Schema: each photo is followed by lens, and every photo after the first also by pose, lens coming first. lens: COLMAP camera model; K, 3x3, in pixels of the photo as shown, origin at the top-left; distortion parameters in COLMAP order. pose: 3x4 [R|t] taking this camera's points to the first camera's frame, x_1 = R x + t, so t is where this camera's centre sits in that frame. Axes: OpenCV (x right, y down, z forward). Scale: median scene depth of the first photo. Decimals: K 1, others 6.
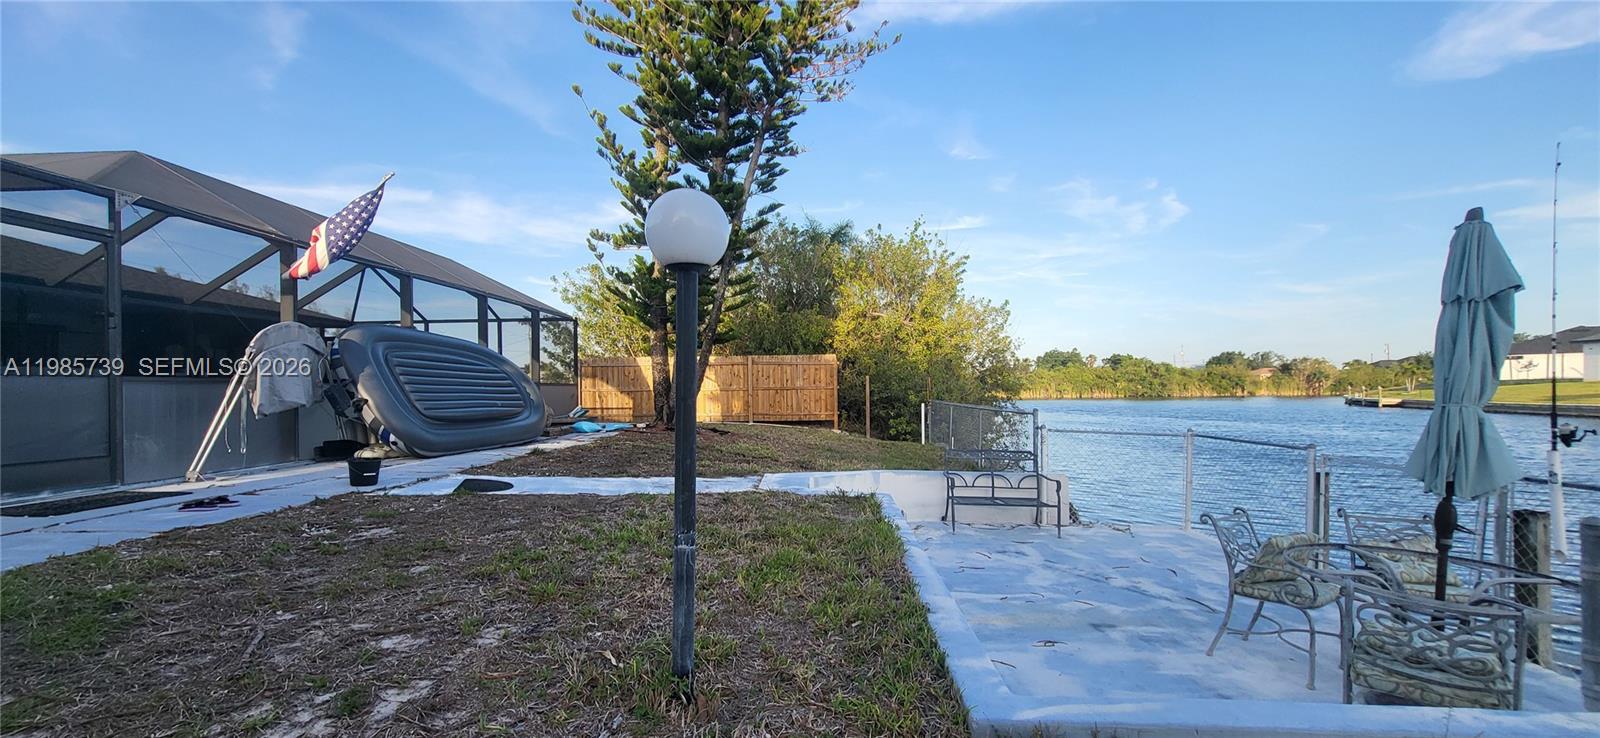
lens RADIAL K [[621.6, 0, 801.6], [0, 621.6, 390.4], [0, 0, 1]] dist [0.001747, -0.000564]
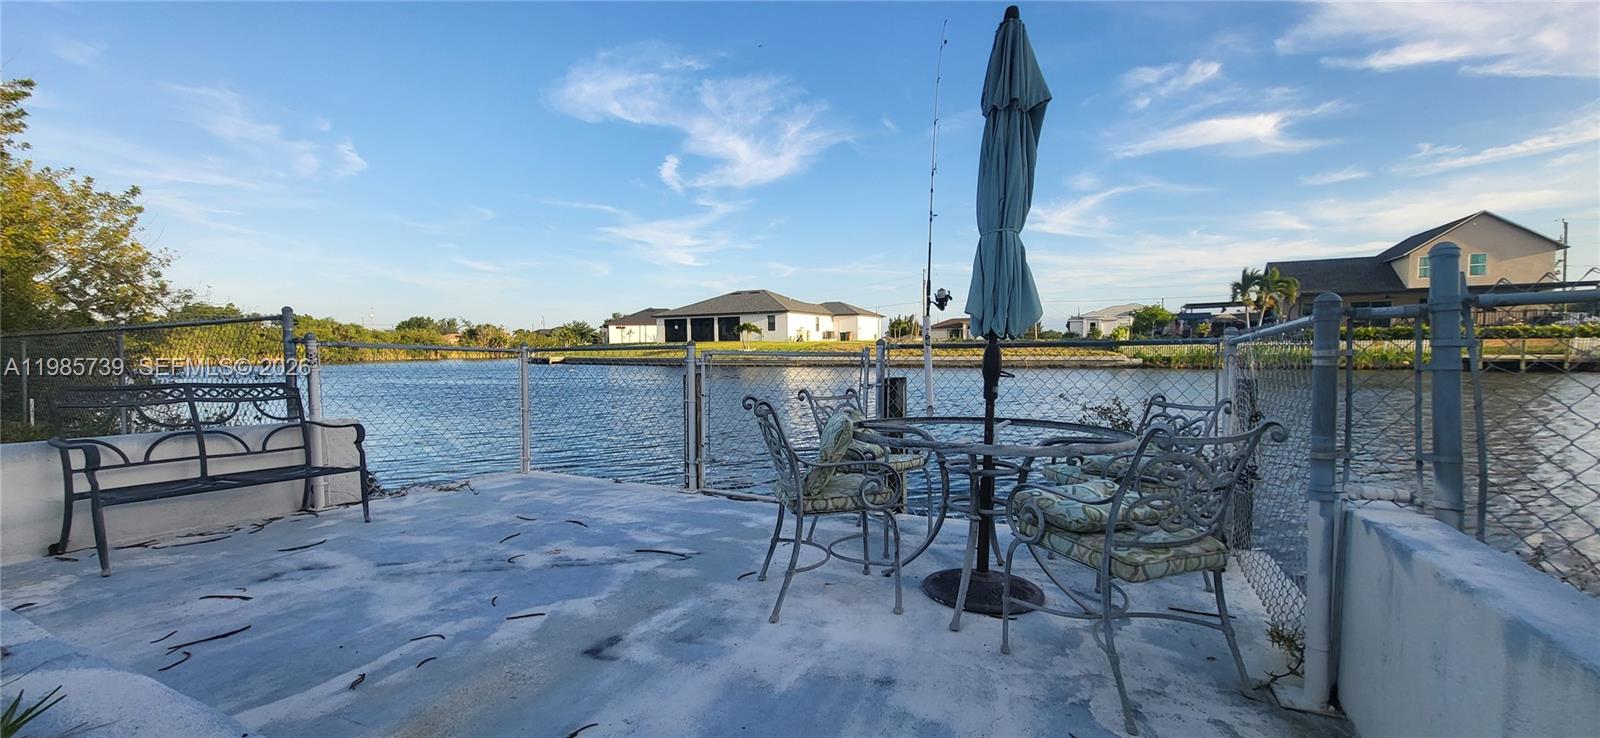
lens RADIAL K [[624.7, 0, 801.4], [0, 624.7, 387.6], [0, 0, 1]] dist [0.006886, -0.002423]
pose [[0.405274, -0.051598, 0.912738, 0.030907], [0.007050, 0.998553, 0.053319, 0.048842], [-0.914168, -0.015173, 0.405051, 0.228953]]
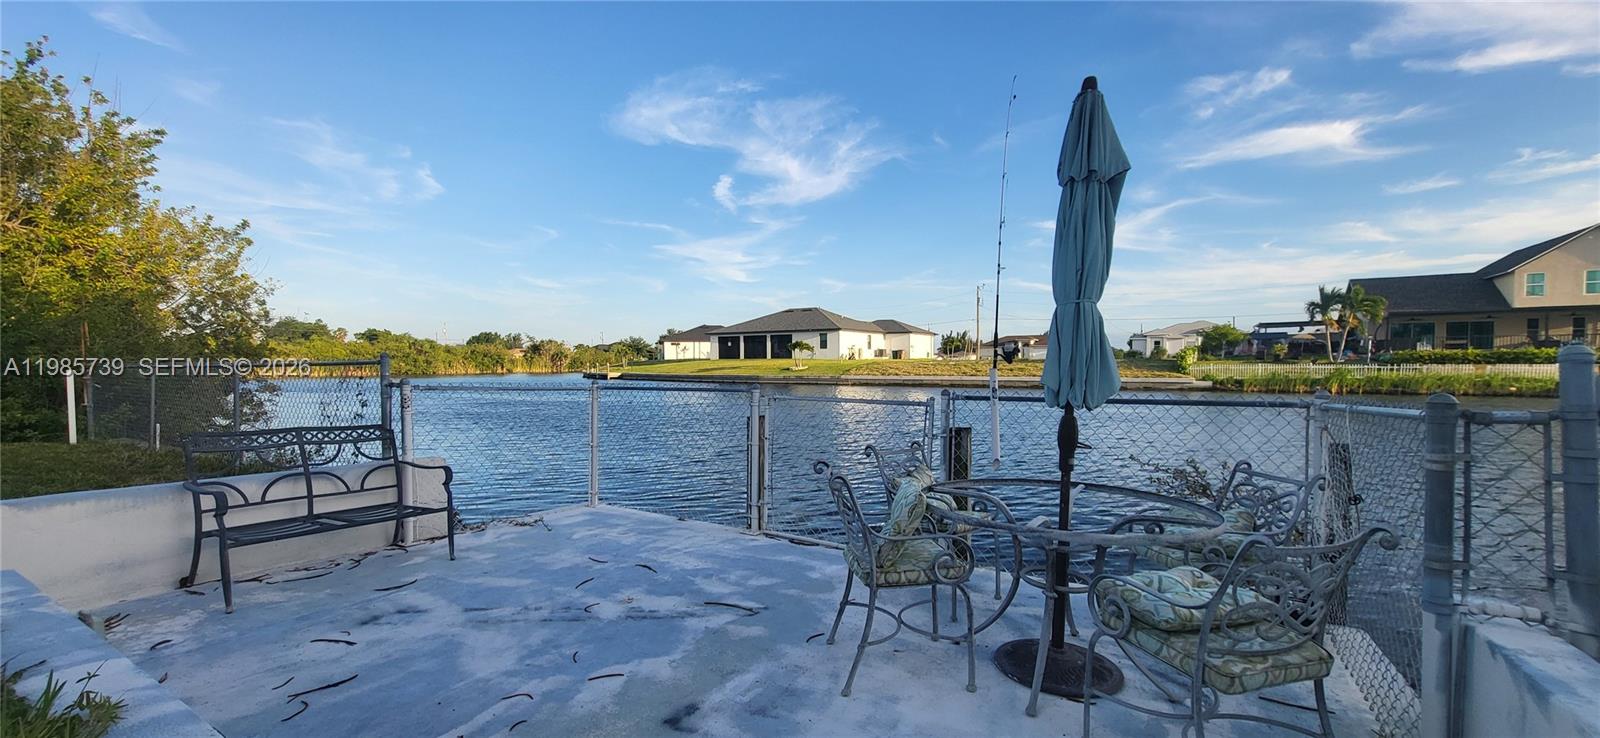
lens RADIAL K [[621.6, 0, 801.6], [0, 621.6, 390.4], [0, 0, 1]] dist [0.001747, -0.000564]
pose [[0.475750, -0.031118, 0.879030, 0.026367], [0.001714, 0.999405, 0.034452, 0.029288], [-0.879579, -0.014884, 0.475520, 0.235873]]
